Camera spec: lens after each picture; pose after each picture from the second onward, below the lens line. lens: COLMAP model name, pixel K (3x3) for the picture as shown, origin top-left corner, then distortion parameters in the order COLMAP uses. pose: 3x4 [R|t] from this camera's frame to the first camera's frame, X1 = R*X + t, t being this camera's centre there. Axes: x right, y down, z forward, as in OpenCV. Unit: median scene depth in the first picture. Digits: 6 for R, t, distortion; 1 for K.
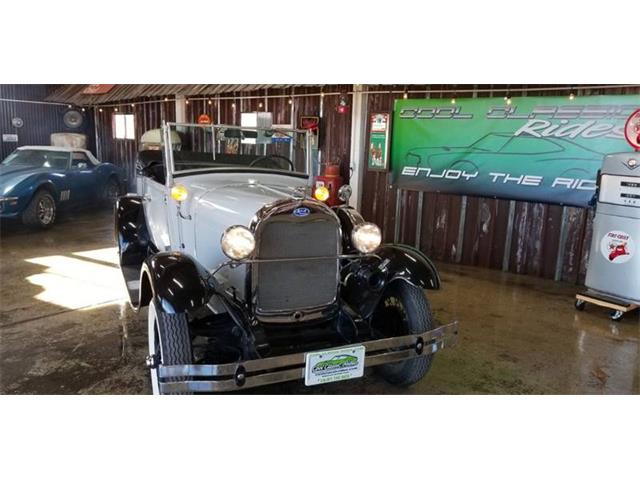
lens RADIAL K [[502.7, 0, 316.9], [0, 502.7, 238.0], [0, 0, 1]] dist [-0.000458, -0.007510]
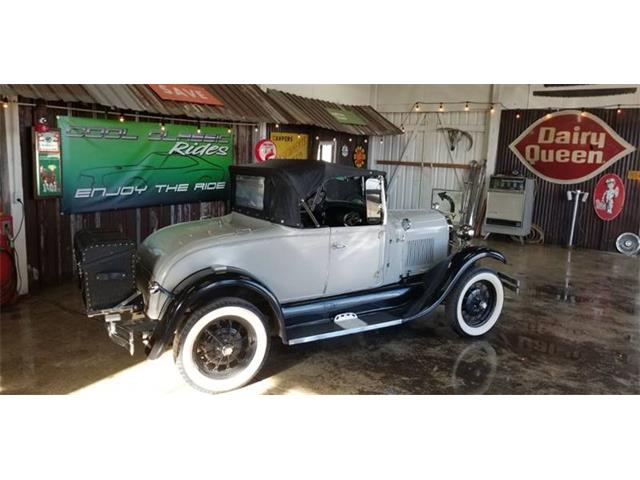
lens RADIAL K [[502.7, 0, 317.8], [0, 502.7, 230.2], [0, 0, 1]] dist [-0.000458, -0.007510]
pose [[-0.086425, -0.197743, 0.976437, -0.901026], [0.156543, 0.965233, 0.209330, -0.224298], [-0.983883, 0.170945, -0.052465, 0.727807]]
